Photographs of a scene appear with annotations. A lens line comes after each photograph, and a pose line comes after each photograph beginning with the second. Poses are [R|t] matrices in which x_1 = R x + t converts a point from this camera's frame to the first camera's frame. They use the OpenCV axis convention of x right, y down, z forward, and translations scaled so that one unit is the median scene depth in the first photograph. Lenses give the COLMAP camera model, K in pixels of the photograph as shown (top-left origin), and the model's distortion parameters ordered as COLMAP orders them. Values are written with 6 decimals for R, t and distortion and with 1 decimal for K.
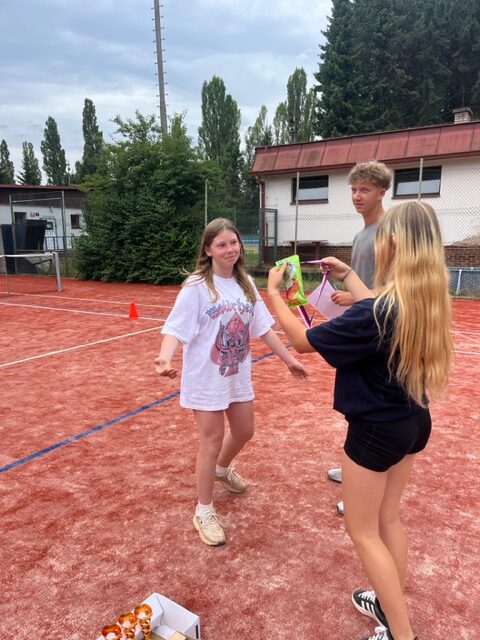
lens RADIAL K [[484.2, 0, 244.2], [0, 484.2, 328.4], [0, 0, 1]] dist [0.067280, -0.102085]
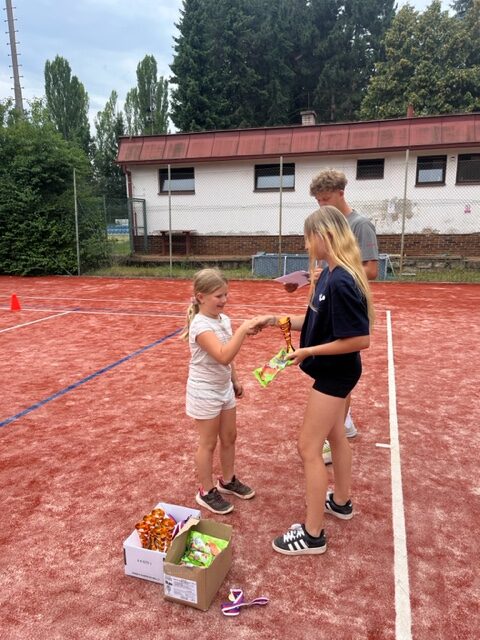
lens RADIAL K [[484.2, 0, 236.8], [0, 484.2, 327.6], [0, 0, 1]] dist [0.067280, -0.102085]
pose [[0.962491, -0.054692, 0.265743, -0.044924], [0.049639, 0.998437, 0.025699, 0.007515], [-0.266733, -0.011544, 0.963701, -0.044580]]
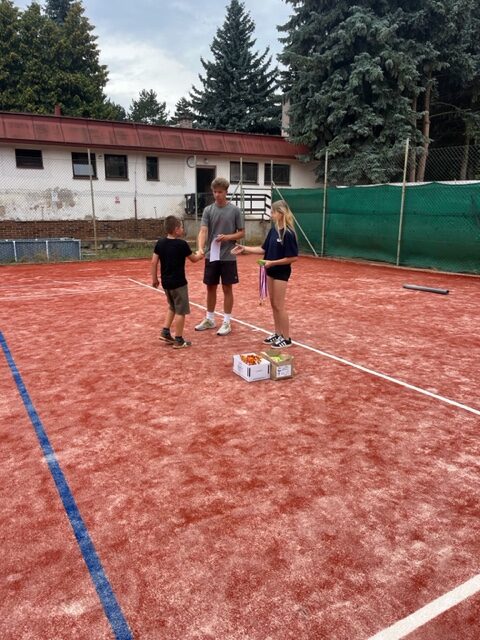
lens RADIAL K [[484.2, 0, 242.6], [0, 484.2, 324.6], [0, 0, 1]] dist [0.067280, -0.102085]
pose [[0.455844, -0.190609, 0.869410, -0.332855], [0.160382, 0.978402, 0.130414, 0.011116], [-0.875491, 0.079989, 0.476569, -0.032295]]
